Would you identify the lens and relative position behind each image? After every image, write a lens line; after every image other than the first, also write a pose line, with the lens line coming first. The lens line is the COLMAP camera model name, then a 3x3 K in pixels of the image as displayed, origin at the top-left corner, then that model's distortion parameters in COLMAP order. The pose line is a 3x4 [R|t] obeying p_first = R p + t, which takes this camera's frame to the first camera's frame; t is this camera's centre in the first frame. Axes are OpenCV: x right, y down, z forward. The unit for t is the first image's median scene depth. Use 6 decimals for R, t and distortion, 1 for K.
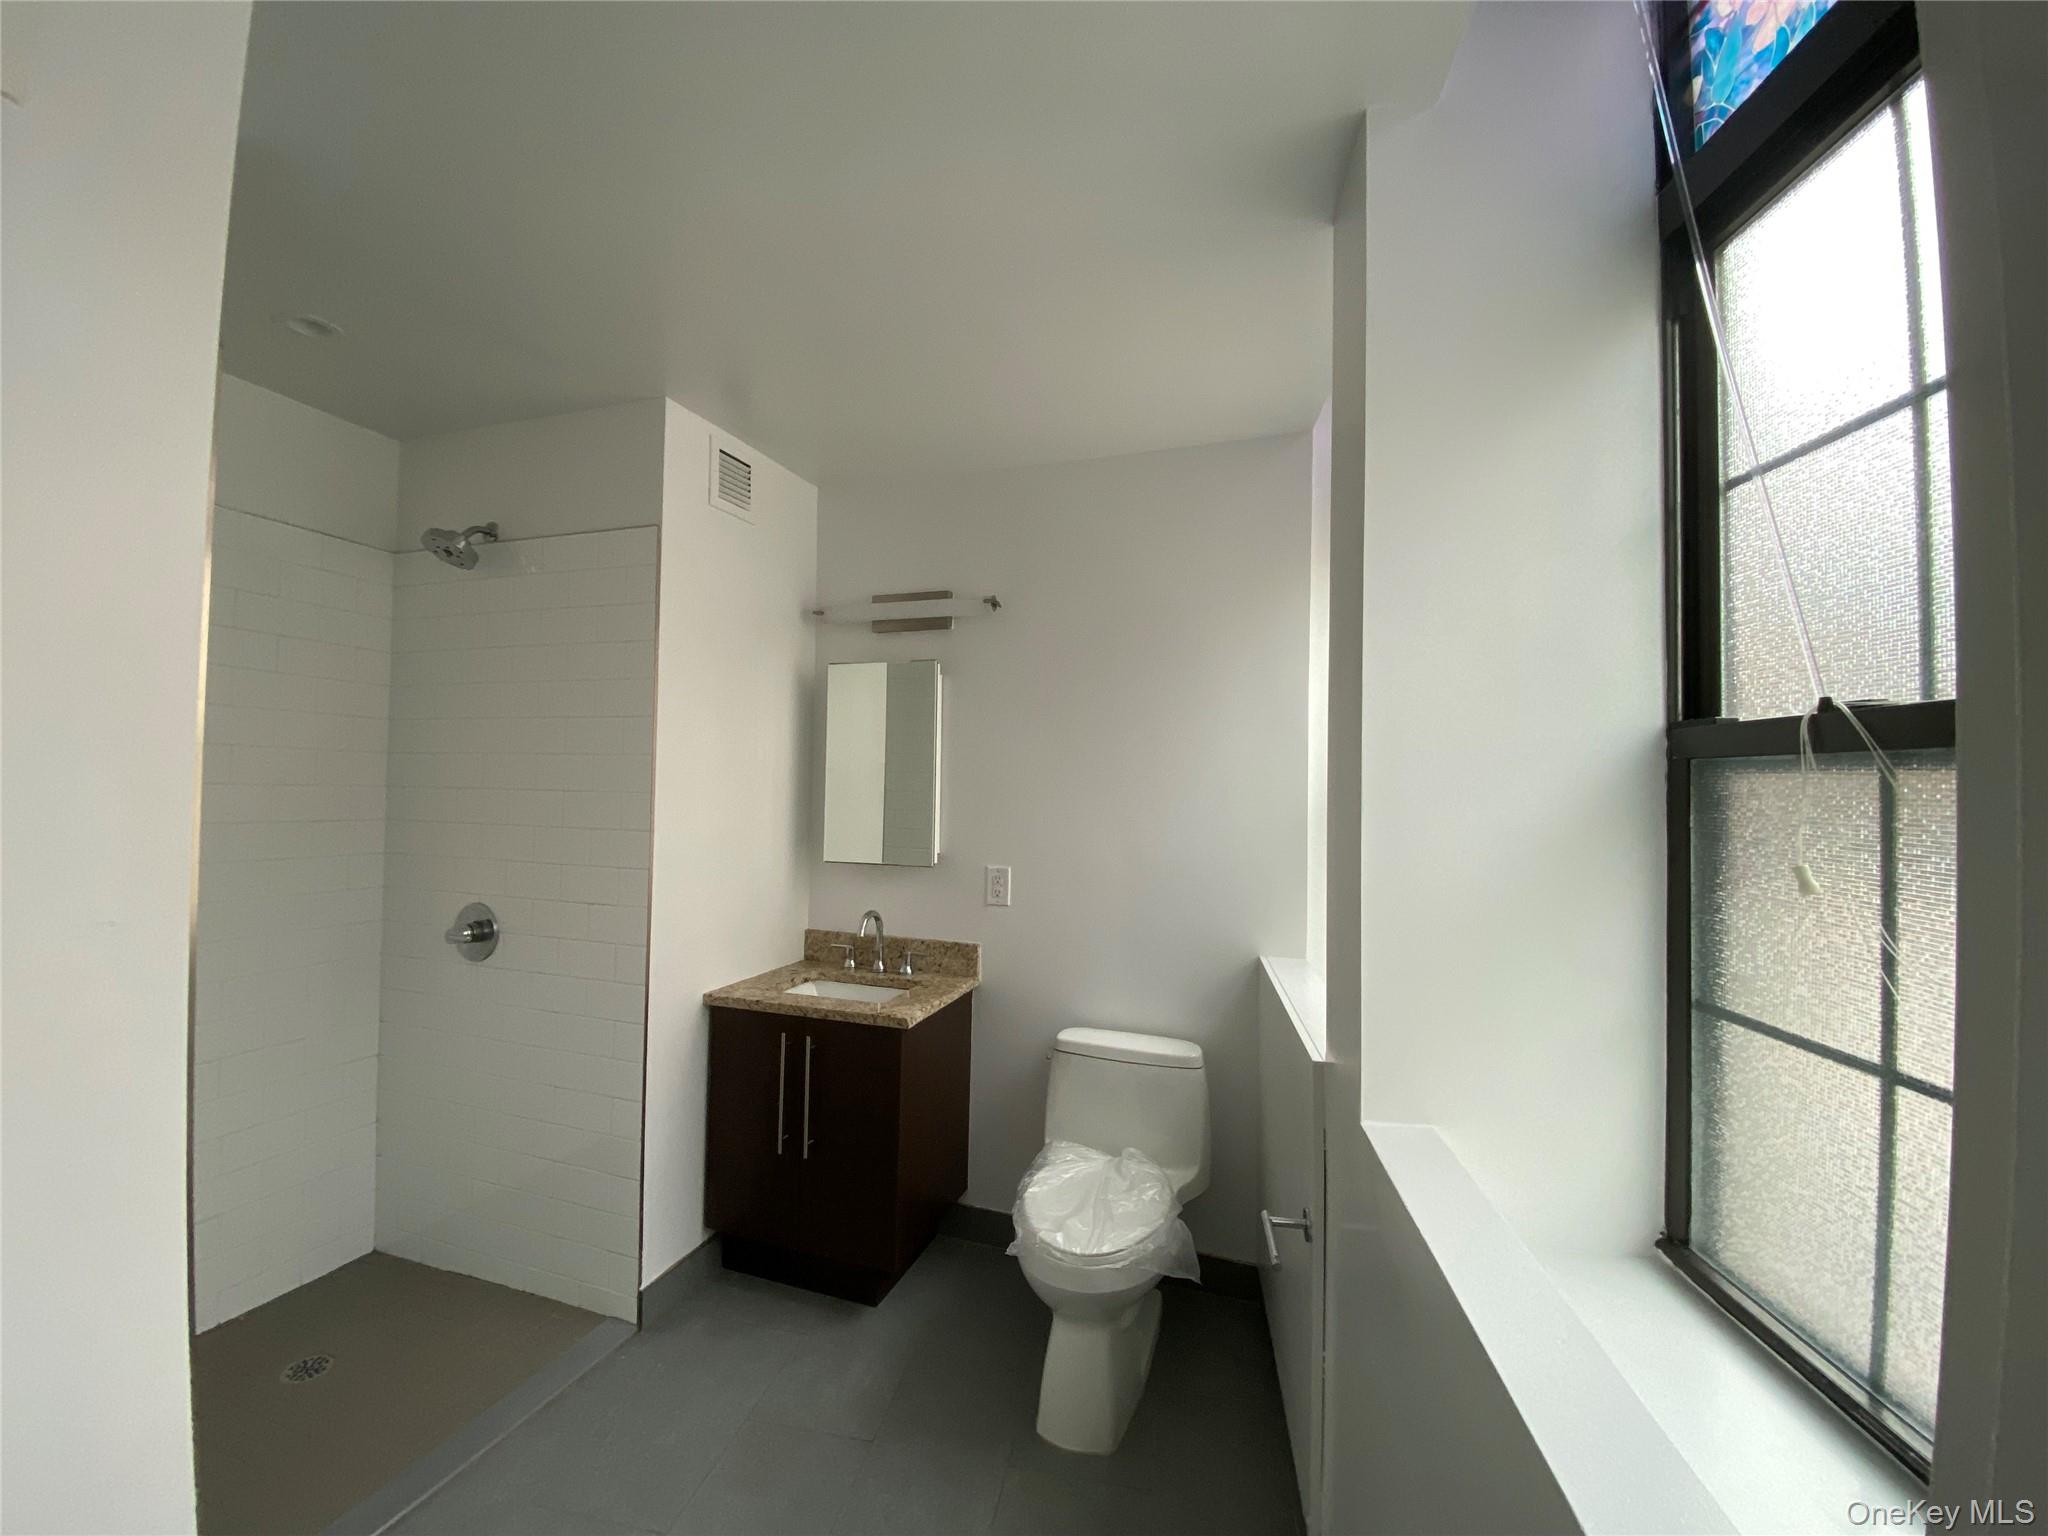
lens RADIAL K [[833.9, 0, 1023.9], [0, 833.9, 767.3], [0, 0, 1]] dist [0.004206, -0.002257]
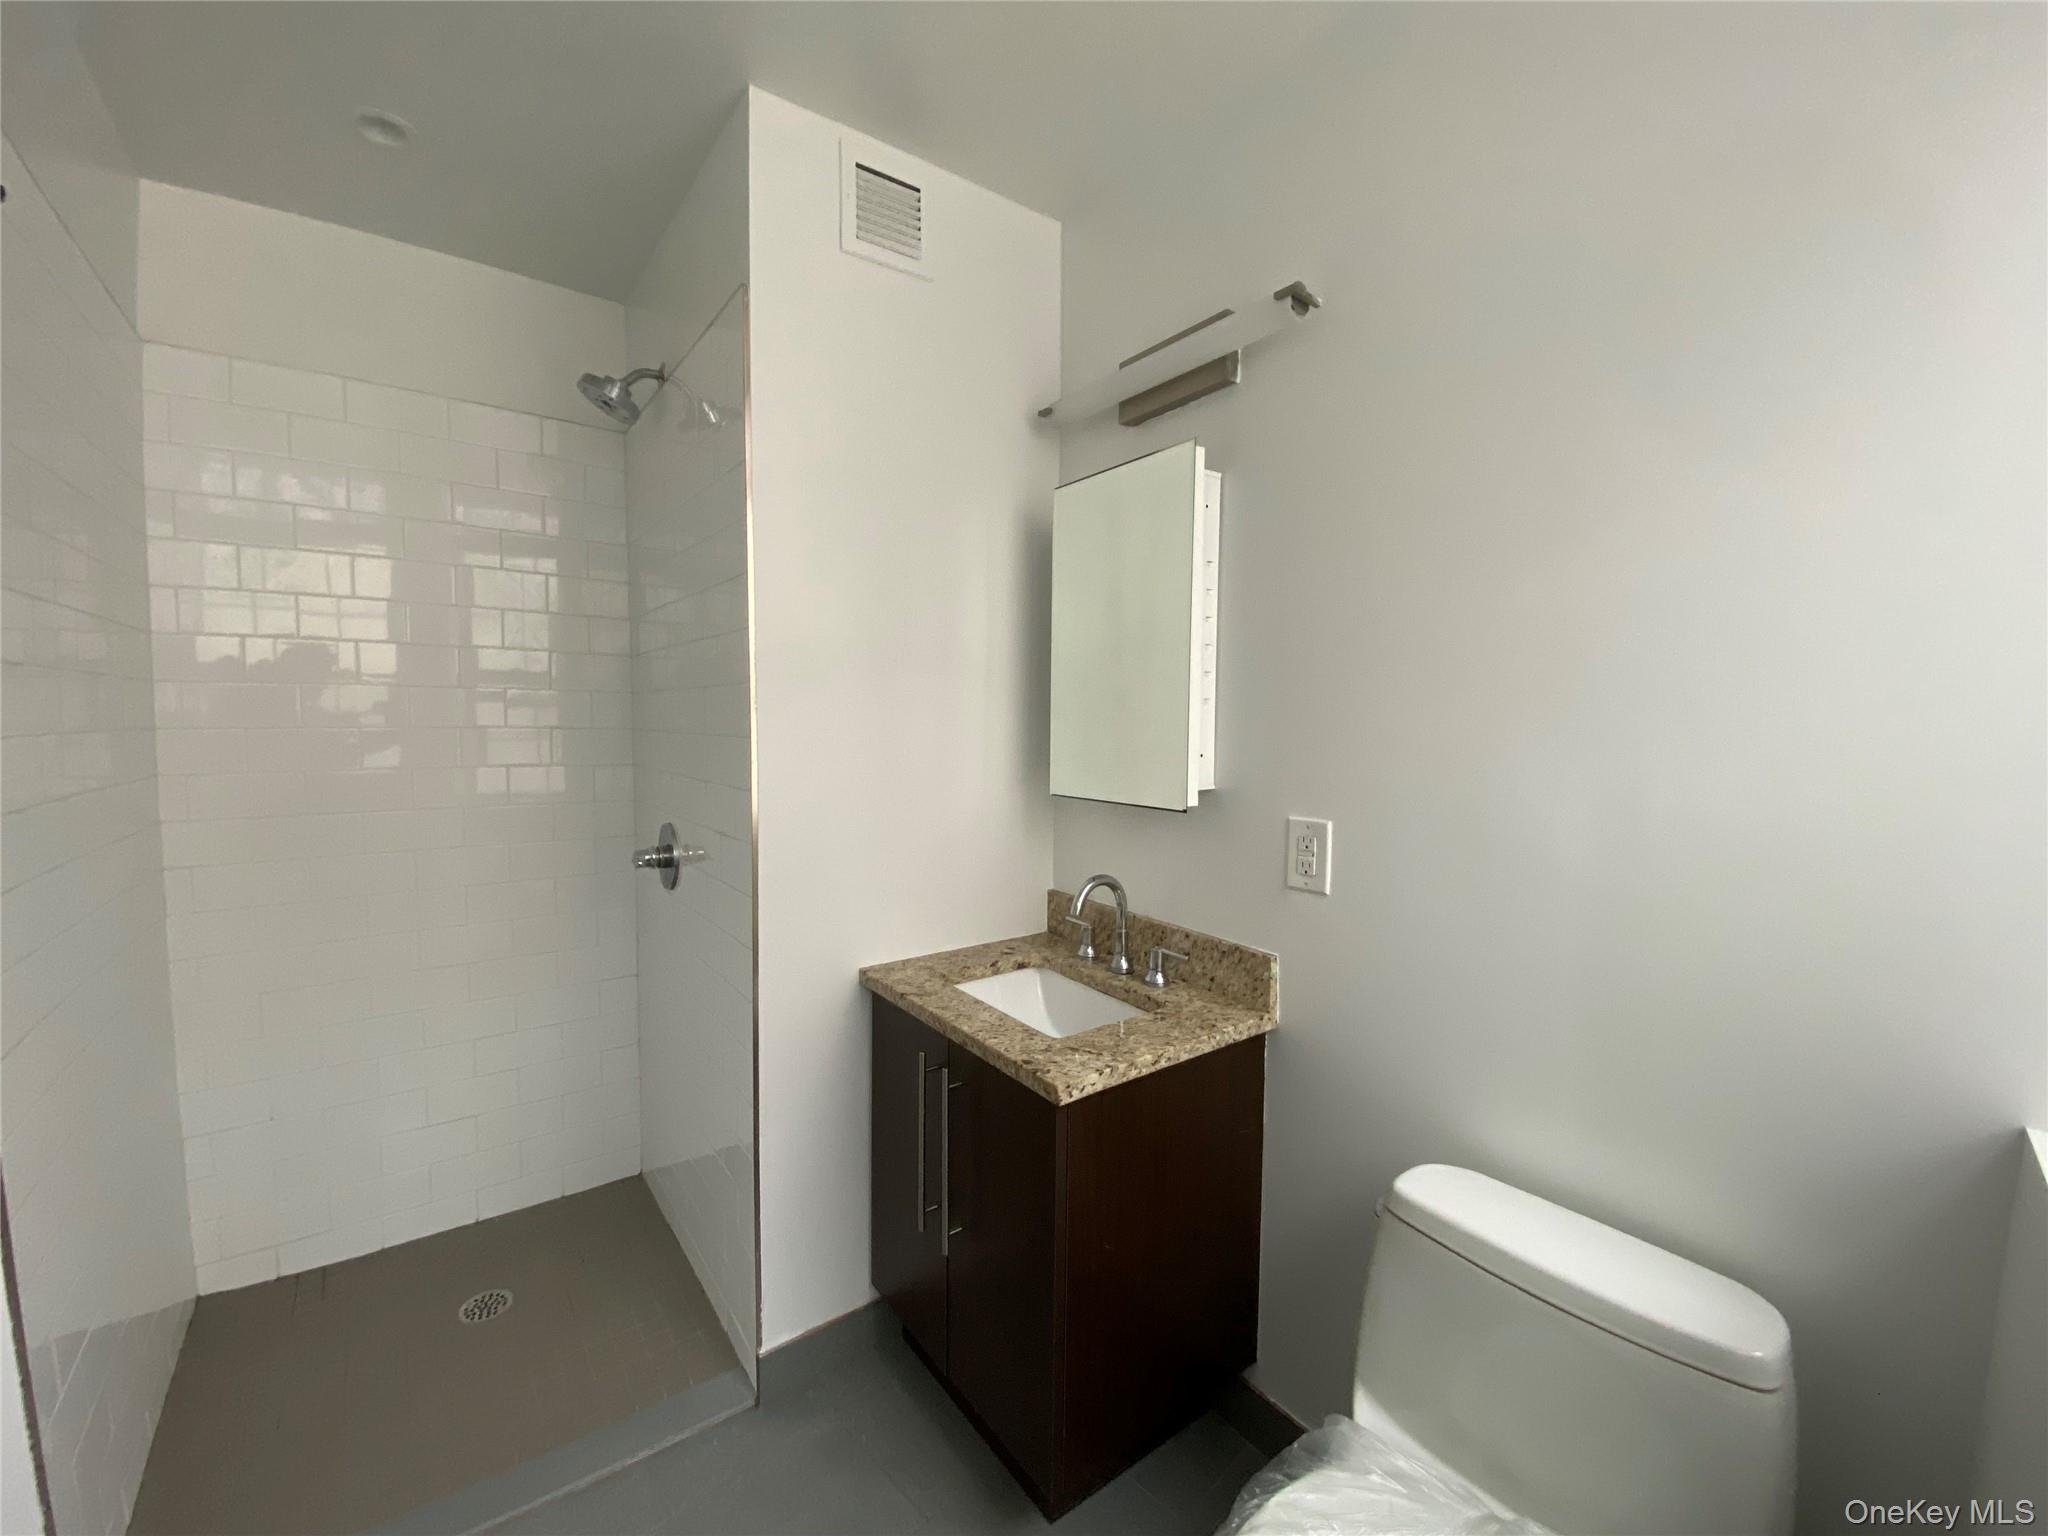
lens RADIAL K [[821.7, 0, 1023.4], [0, 821.7, 768.4], [0, 0, 1]] dist [0.009555, -0.003326]
pose [[0.818999, 0.027409, -0.573141, 0.120640], [0.019067, 0.997007, 0.074926, 0.045335], [0.573479, -0.072292, 0.816025, 0.474374]]
